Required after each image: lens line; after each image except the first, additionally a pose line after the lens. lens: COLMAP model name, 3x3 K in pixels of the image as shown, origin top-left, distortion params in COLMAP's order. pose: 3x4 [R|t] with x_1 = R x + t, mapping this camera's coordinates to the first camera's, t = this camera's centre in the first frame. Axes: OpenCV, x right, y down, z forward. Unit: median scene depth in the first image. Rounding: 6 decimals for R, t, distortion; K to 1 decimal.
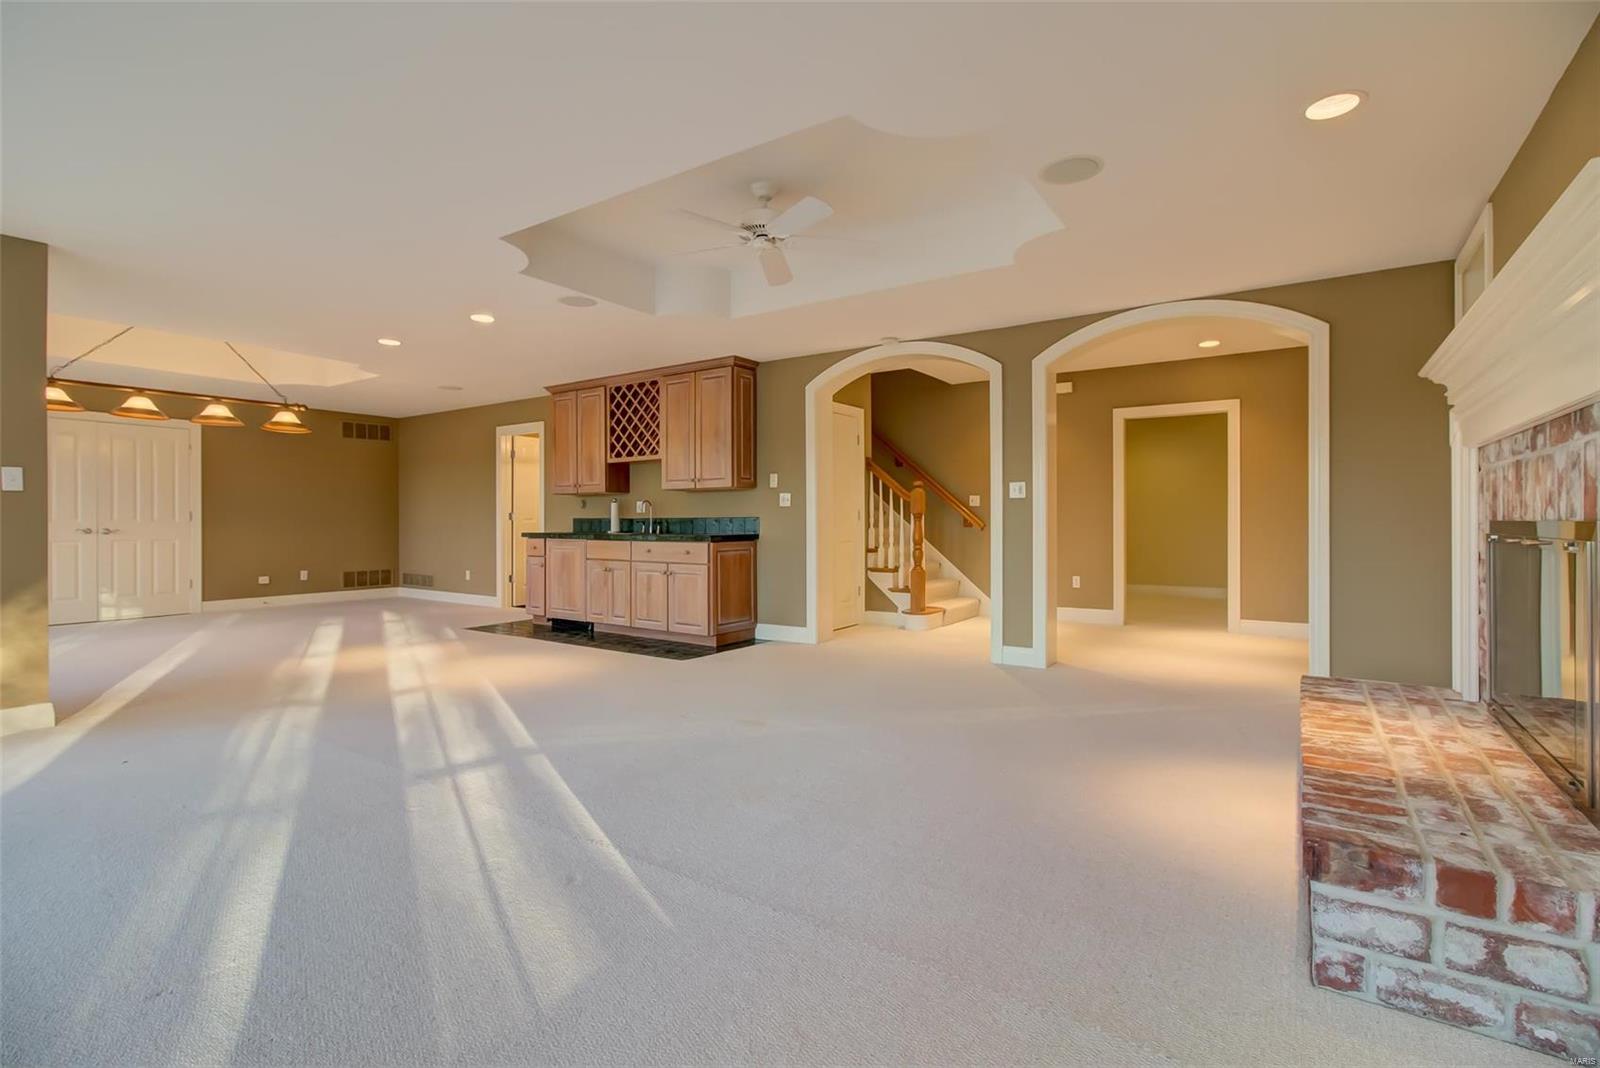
lens RADIAL K [[747.8, 0, 800.5], [0, 747.8, 519.8], [0, 0, 1]] dist [0.027238, 0.002270]
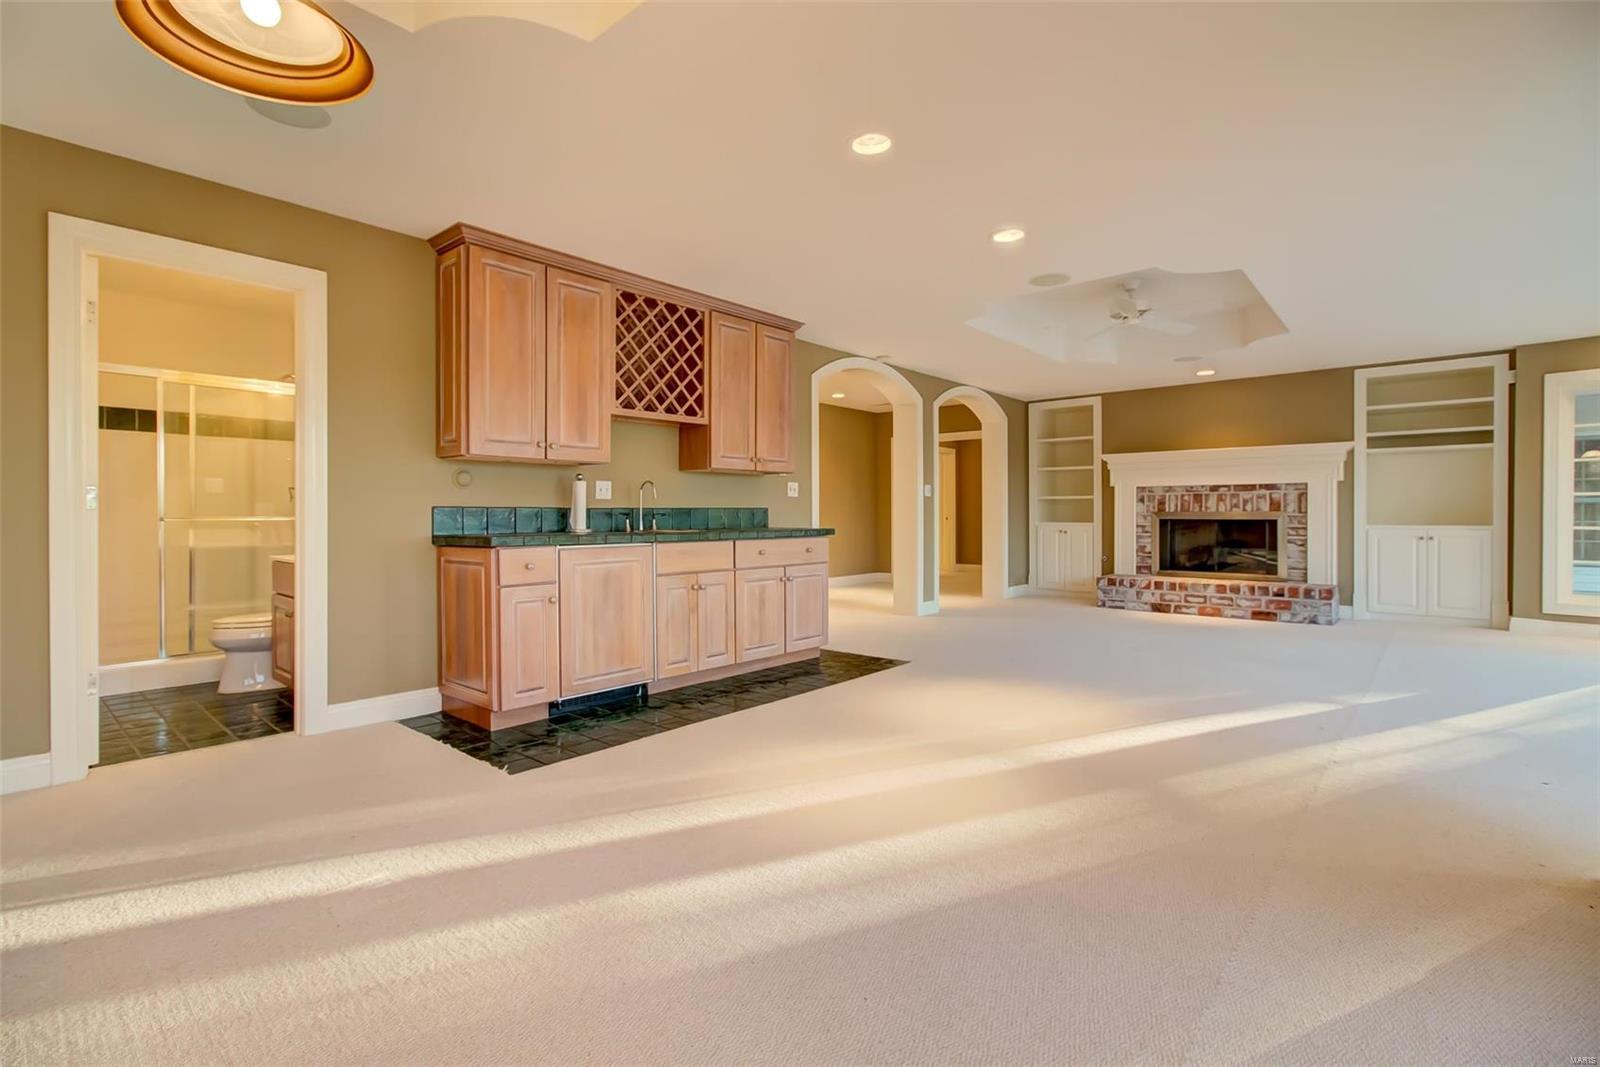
lens RADIAL K [[747.8, 0, 794.2], [0, 747.8, 516.9], [0, 0, 1]] dist [0.027238, 0.002270]
pose [[0.113240, -0.004808, 0.993556, -0.877961], [0.000705, 0.999988, 0.004759, 0.002379], [-0.993567, 0.000161, 0.113242, 0.832822]]
